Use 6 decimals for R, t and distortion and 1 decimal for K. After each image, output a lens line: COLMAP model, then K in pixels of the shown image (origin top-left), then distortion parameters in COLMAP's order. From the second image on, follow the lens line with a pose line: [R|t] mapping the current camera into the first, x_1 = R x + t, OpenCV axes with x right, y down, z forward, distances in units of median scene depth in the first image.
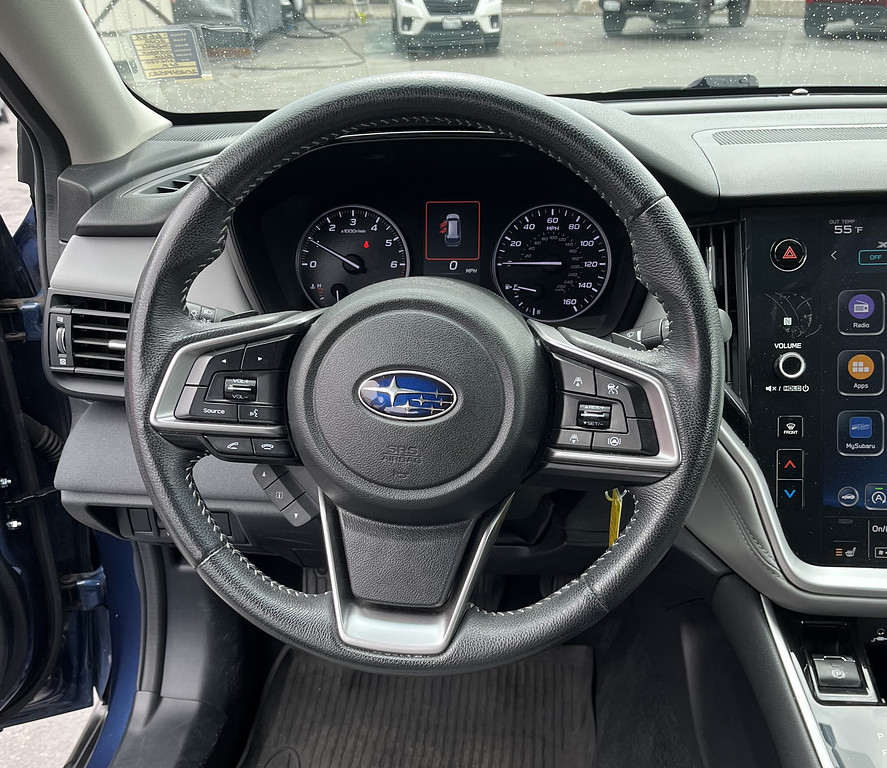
lens RADIAL K [[751.0, 0, 443.5], [0, 751.0, 384.0], [0, 0, 1]] dist [0.006878, -0.005711]
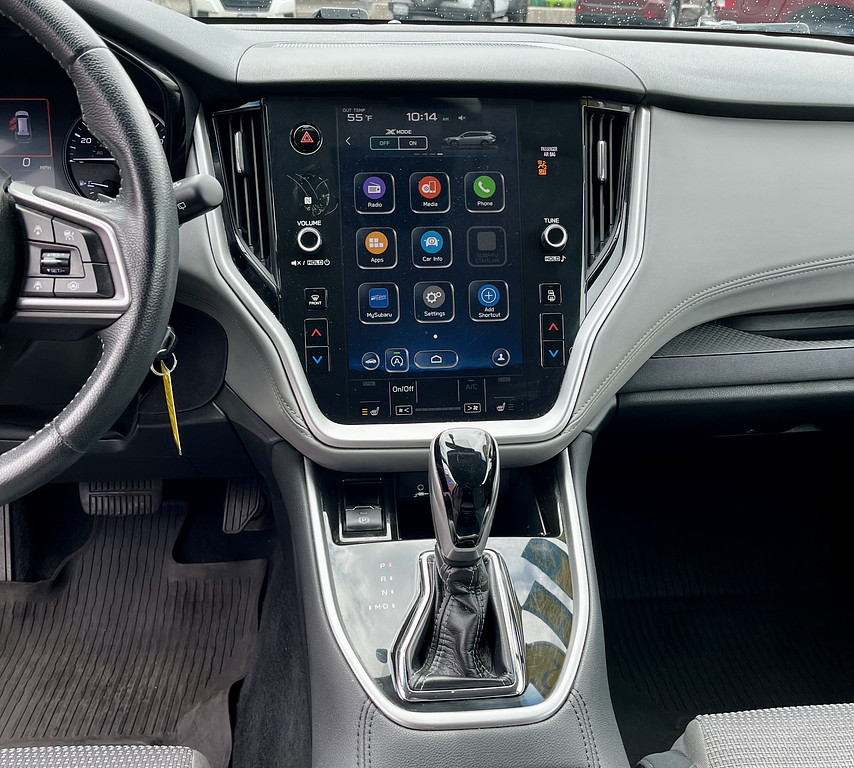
lens RADIAL K [[717.4, 0, 407.9], [0, 717.4, 384.5], [0, 0, 1]] dist [0.004275, -0.008094]
pose [[0.985683, -0.032202, 0.165506, 0.420197], [0.031076, 0.999473, 0.009390, 0.177836], [-0.165721, -0.004112, 0.986164, -0.051037]]
